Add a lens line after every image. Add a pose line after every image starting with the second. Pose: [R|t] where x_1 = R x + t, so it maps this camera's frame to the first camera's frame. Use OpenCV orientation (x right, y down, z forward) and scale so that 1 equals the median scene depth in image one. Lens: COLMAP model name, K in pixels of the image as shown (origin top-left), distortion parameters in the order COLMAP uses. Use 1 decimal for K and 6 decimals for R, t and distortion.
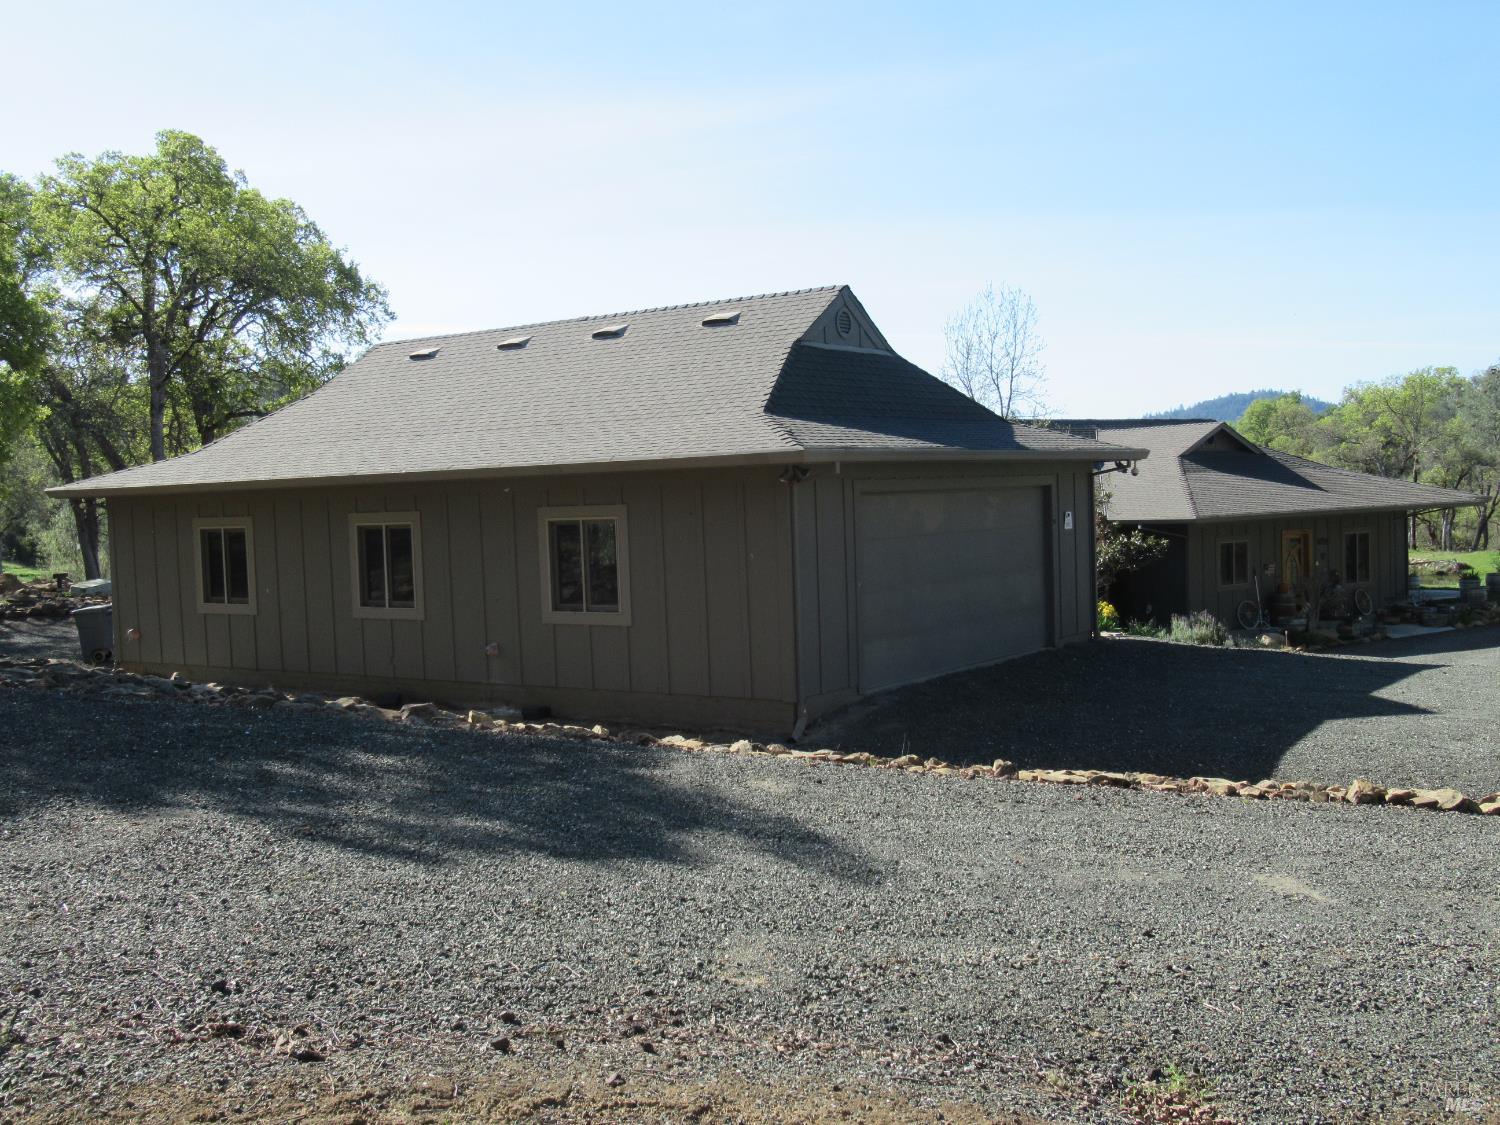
lens RADIAL K [[1524.0, 0, 755.8], [0, 1524.0, 569.6], [0, 0, 1]] dist [0.034058, 0.000000]
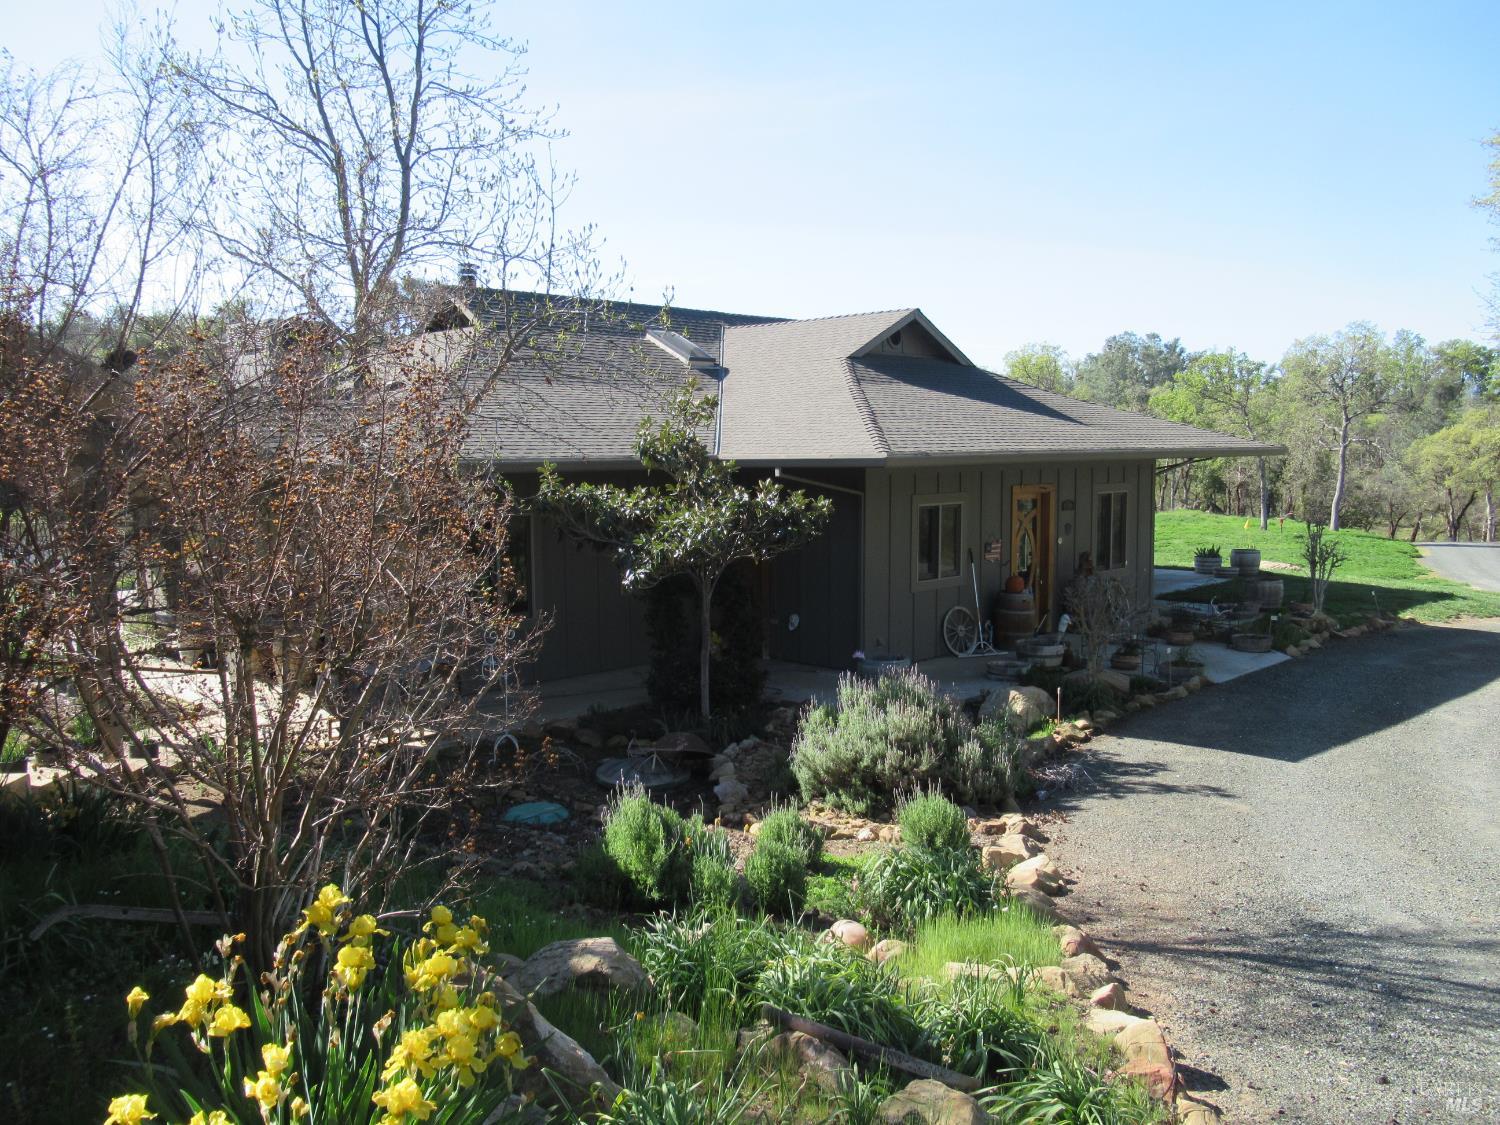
lens RADIAL K [[1240.1, 0, 745.3], [0, 1240.1, 566.0], [0, 0, 1]] dist [-0.014801, -0.006055]
pose [[0.979345, 0.005470, 0.202122, 0.149091], [-0.013656, 0.999141, 0.039127, -0.012177], [-0.201734, -0.041080, 0.978578, 0.564302]]
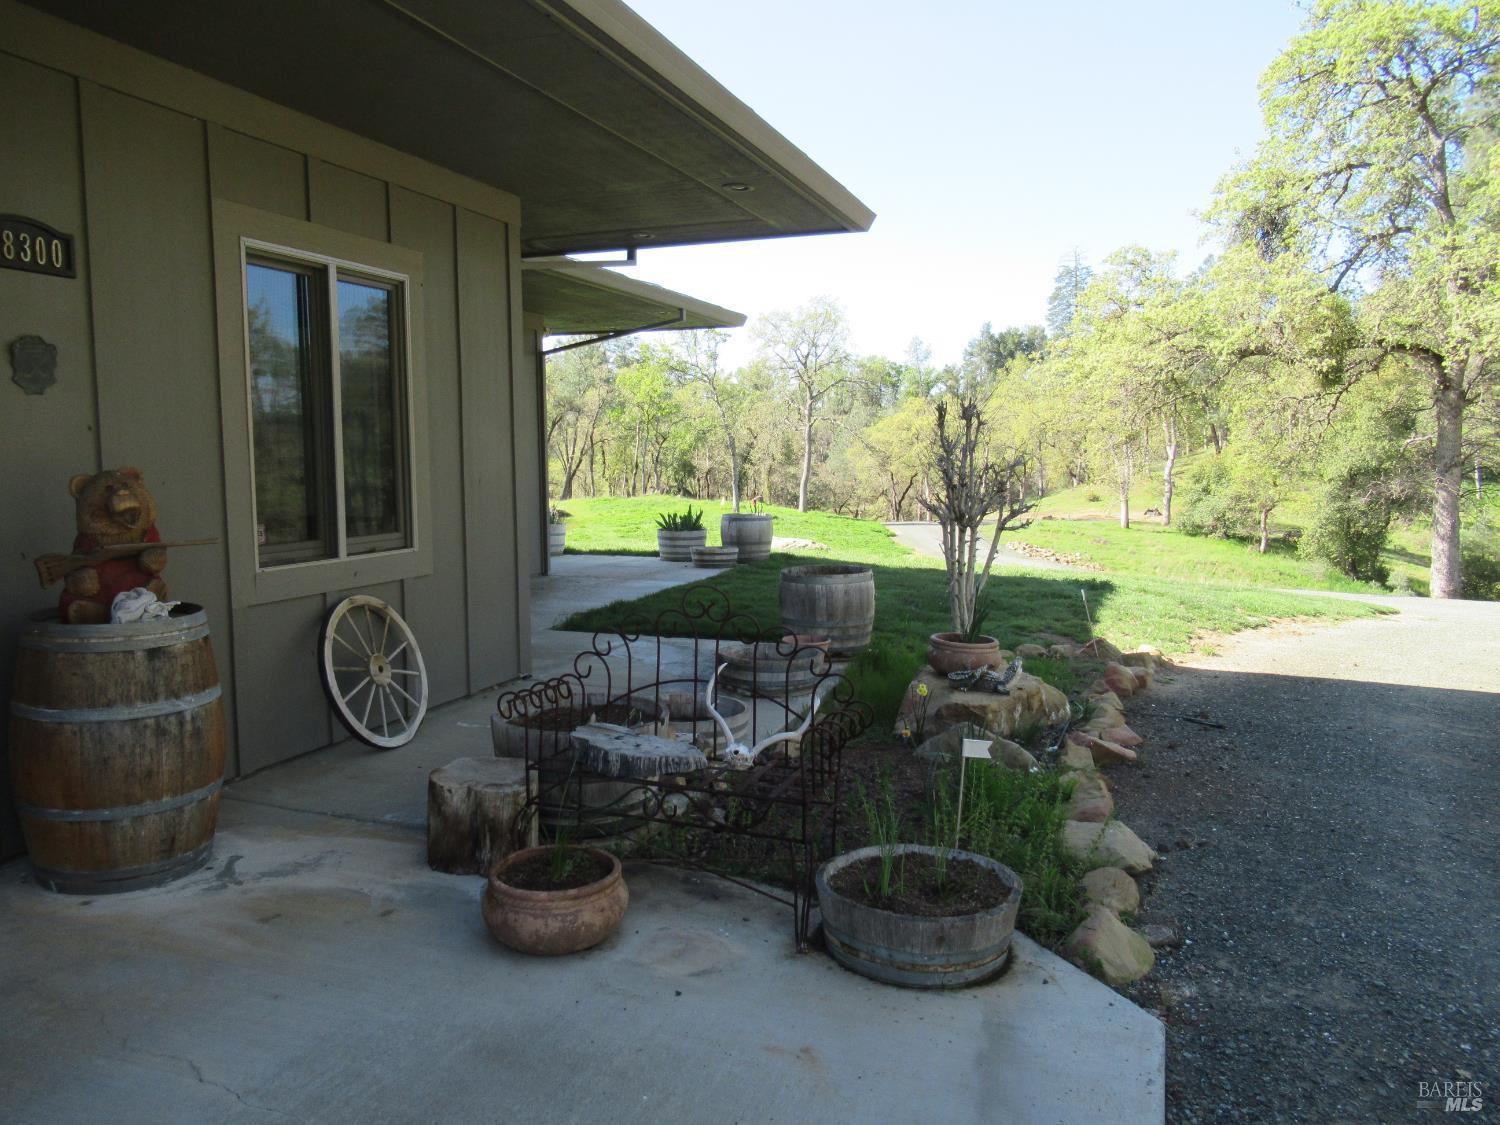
lens RADIAL K [[1124.3, 0, 754.6], [0, 1124.3, 564.8], [0, 0, 1]] dist [0.000478, 0.002084]
pose [[0.809520, -0.027659, 0.586441, 0.382623], [0.004594, 0.999157, 0.040784, 0.004654], [-0.587075, -0.030321, 0.808965, 0.936405]]
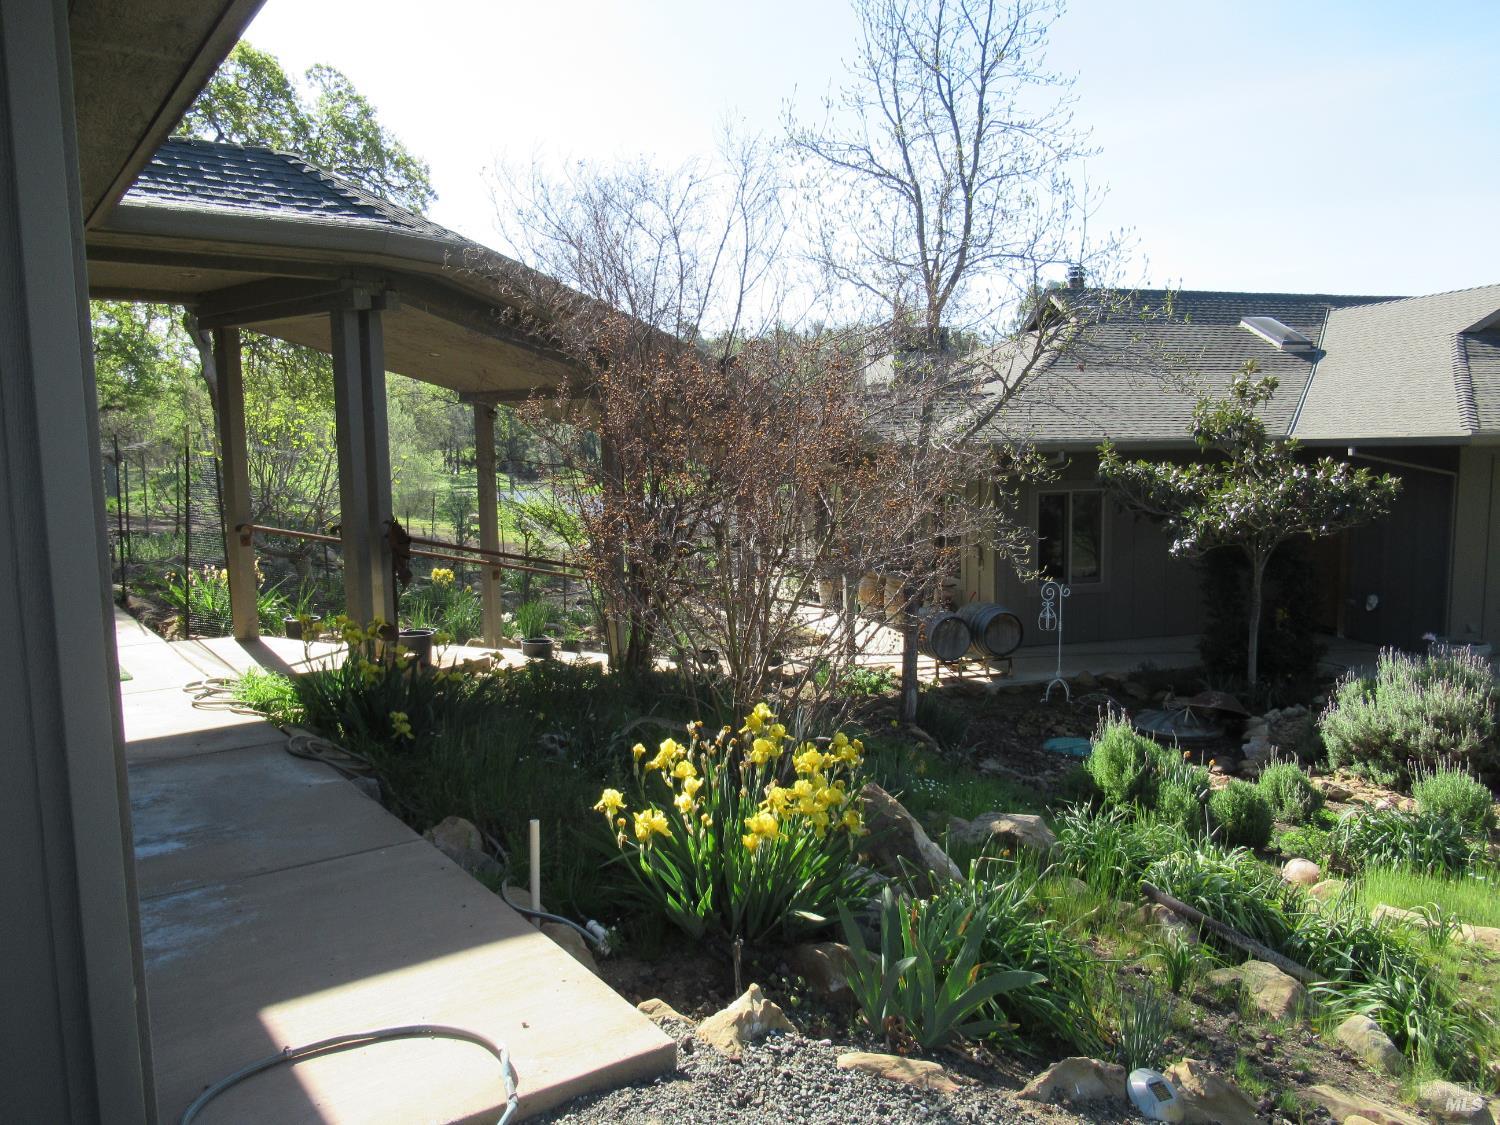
lens RADIAL K [[1124.3, 0, 749.9], [0, 1124.3, 561.7], [0, 0, 1]] dist [0.000478, 0.002084]
pose [[0.948400, 0.050673, -0.313002, 0.170768], [-0.031304, 0.997288, 0.066602, -0.009295], [0.315528, -0.053367, 0.947414, 0.544150]]
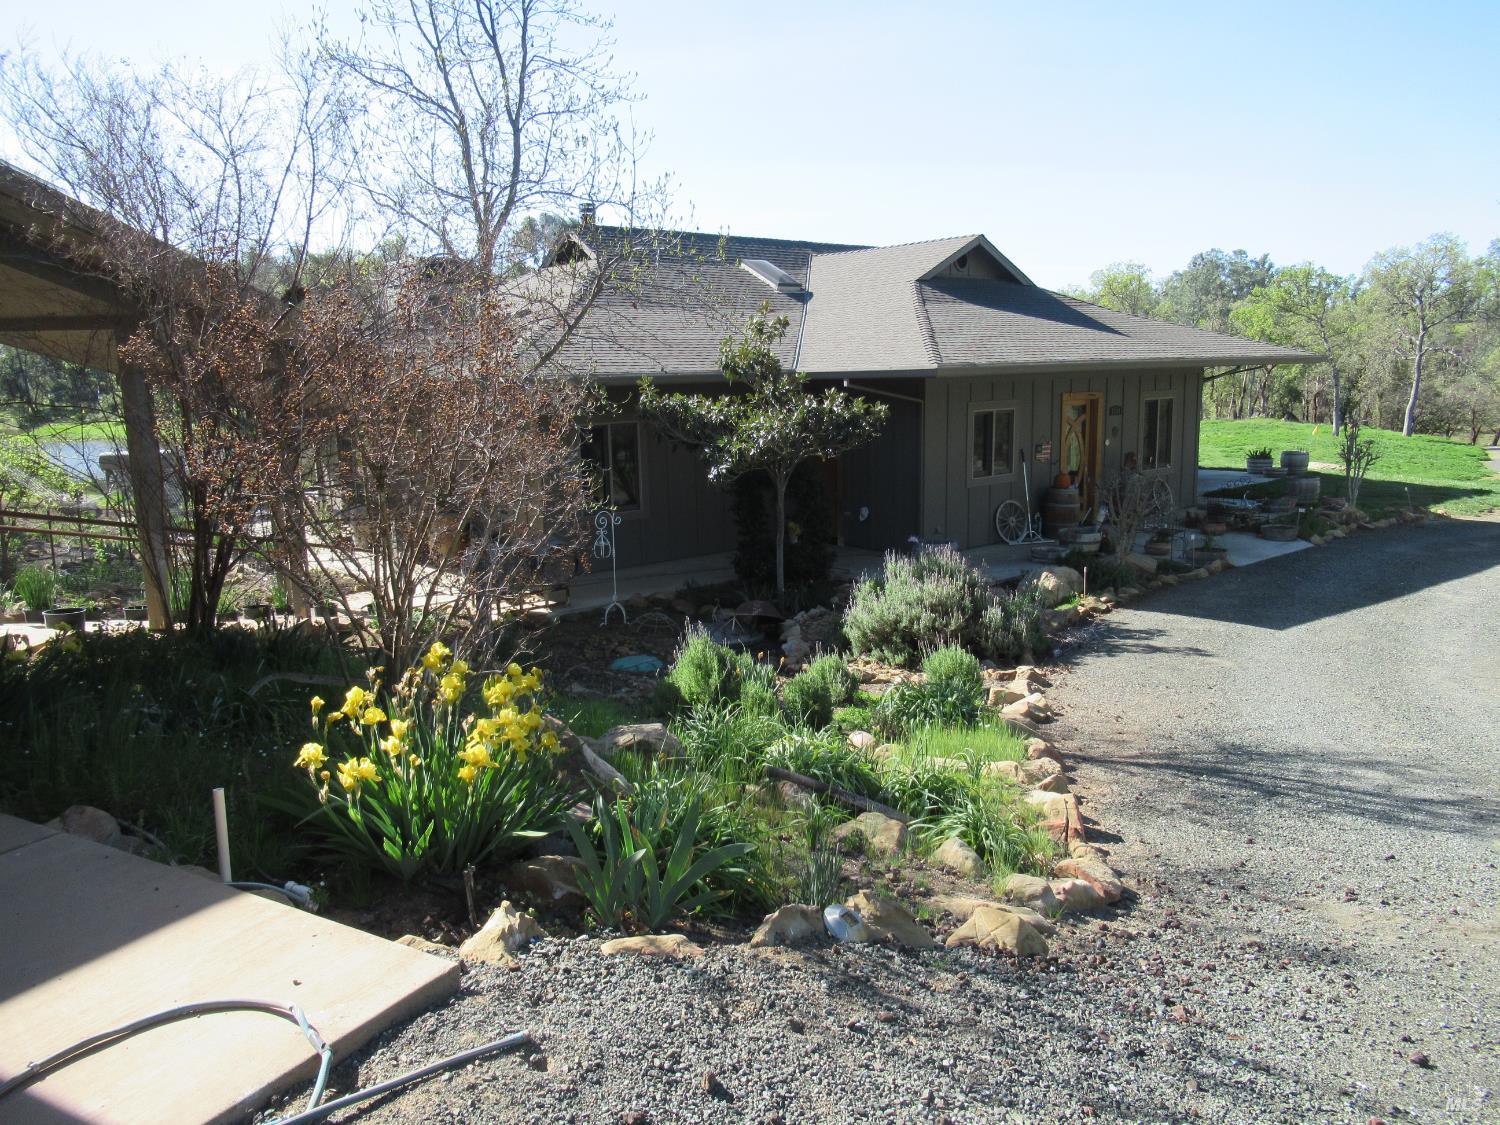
lens RADIAL K [[1124.3, 0, 747.1], [0, 1124.3, 562.5], [0, 0, 1]] dist [0.000478, 0.002084]
pose [[0.993995, -0.007747, 0.109148, 0.156960], [-0.005115, 0.993110, 0.117071, -0.009164], [-0.109303, -0.116926, 0.987107, 0.536477]]
